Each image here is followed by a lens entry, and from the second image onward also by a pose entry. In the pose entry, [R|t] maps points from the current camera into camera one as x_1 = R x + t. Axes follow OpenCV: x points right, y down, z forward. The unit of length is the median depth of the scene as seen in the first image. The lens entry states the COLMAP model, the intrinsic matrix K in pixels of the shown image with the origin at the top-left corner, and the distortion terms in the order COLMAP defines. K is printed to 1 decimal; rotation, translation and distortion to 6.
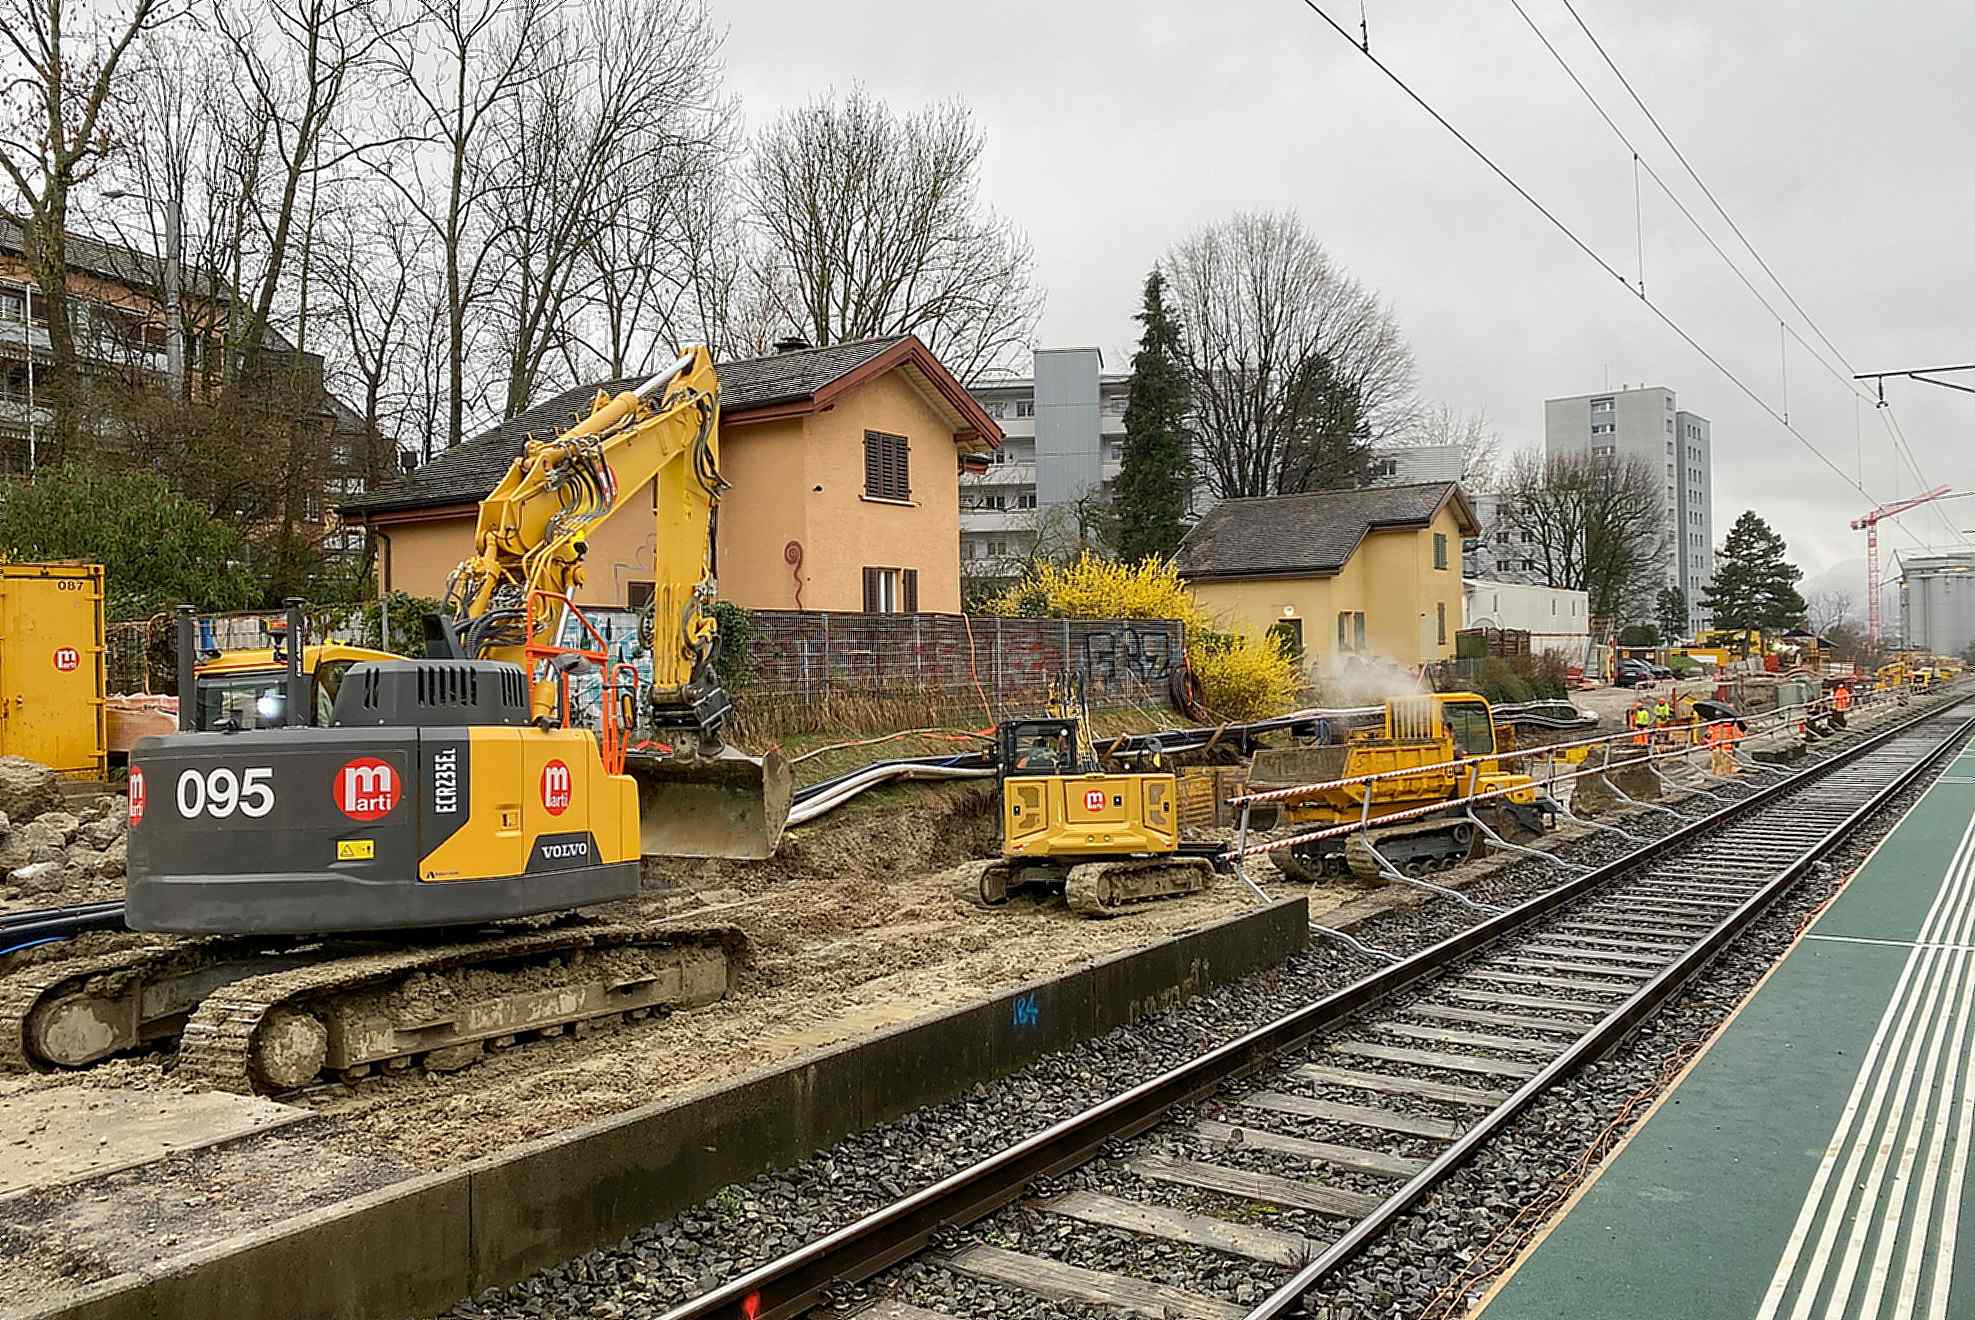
lens RADIAL K [[1548.8, 0, 987.5], [0, 1548.8, 660.0], [0, 0, 1]] dist [0.000590, 0.000515]
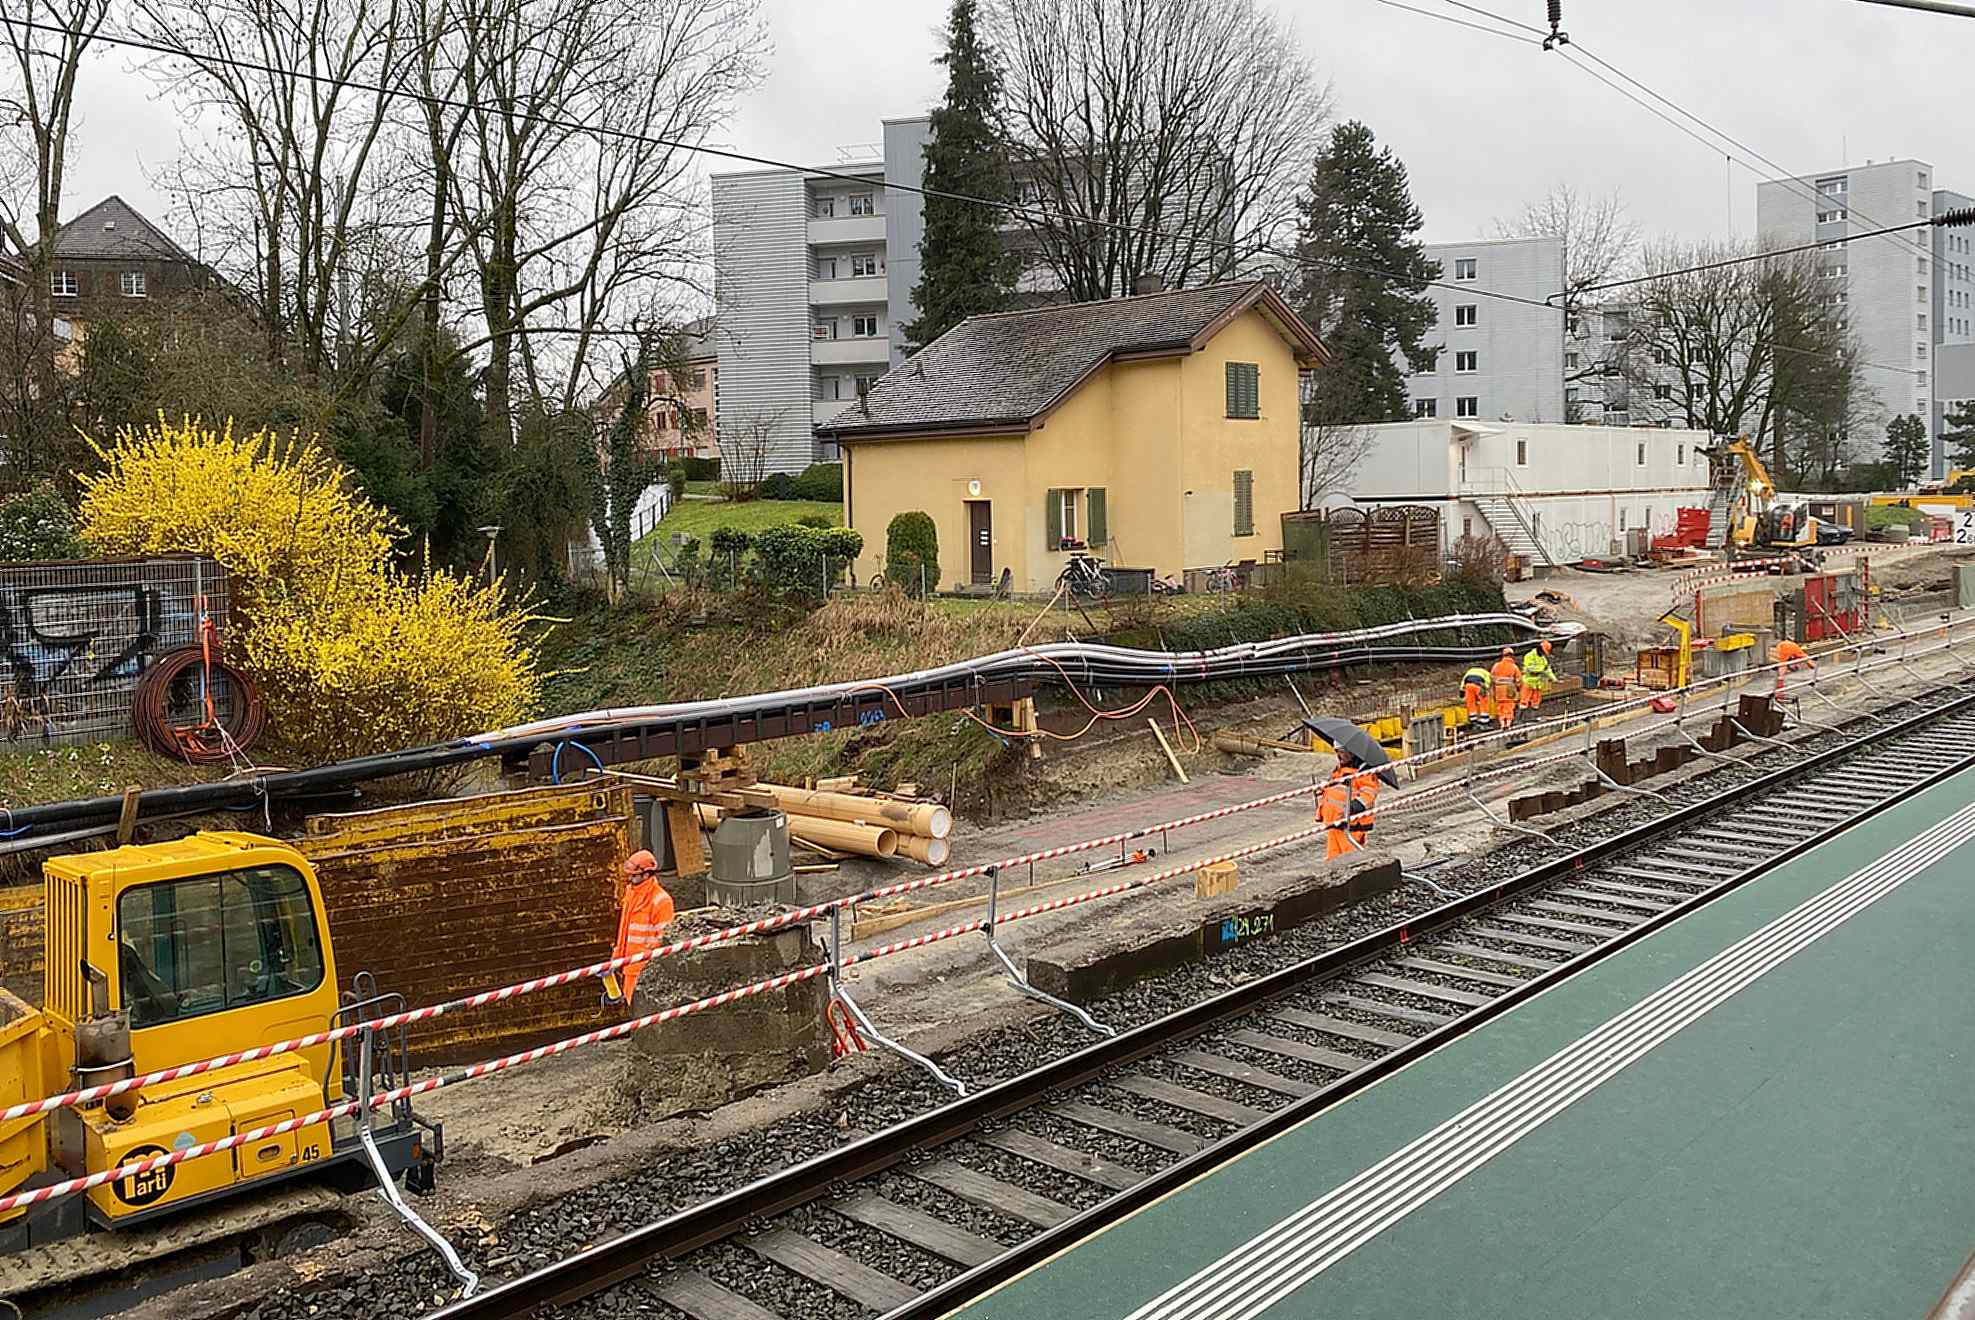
lens RADIAL K [[1494.2, 0, 982.6], [0, 1494.2, 682.9], [0, 0, 1]] dist [-0.009175, 0.002437]
pose [[0.982554, 0.021140, -0.184771, 0.244604], [0.003211, 0.991442, 0.130508, -0.025119], [0.185949, -0.128824, 0.974078, 0.288814]]
